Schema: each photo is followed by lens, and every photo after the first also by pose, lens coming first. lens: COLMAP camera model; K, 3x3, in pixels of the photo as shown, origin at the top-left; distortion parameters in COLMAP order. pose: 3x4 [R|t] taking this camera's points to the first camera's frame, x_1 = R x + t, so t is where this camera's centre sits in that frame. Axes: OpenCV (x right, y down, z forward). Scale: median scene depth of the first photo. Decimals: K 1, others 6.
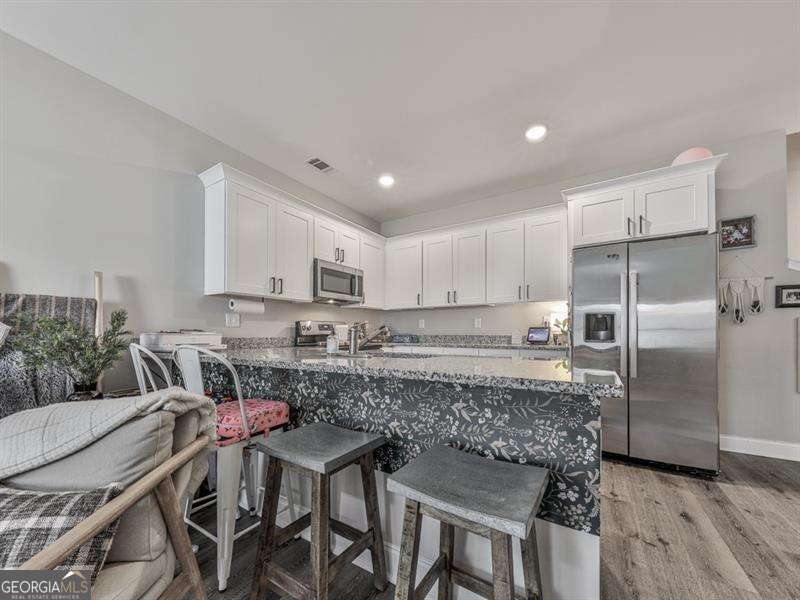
lens RADIAL K [[315.9, 0, 400.8], [0, 315.9, 326.6], [0, 0, 1]] dist [-0.000010, -0.000220]
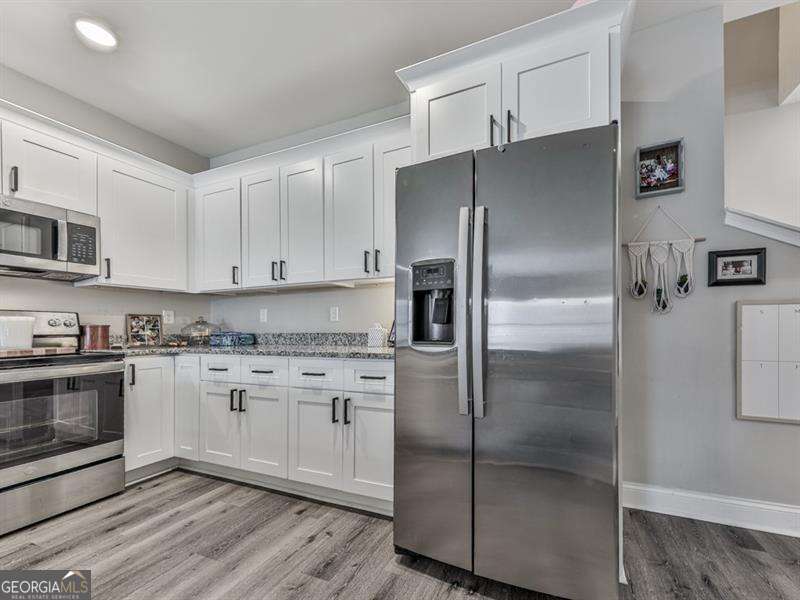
lens RADIAL K [[312.2, 0, 465.2], [0, 312.2, 325.9], [0, 0, 1]] dist [0.000453, -0.000182]
pose [[0.975377, -0.005818, 0.220469, 0.539643], [0.003933, 0.999952, 0.008986, 0.012050], [-0.220511, -0.007898, 0.975353, 0.467767]]
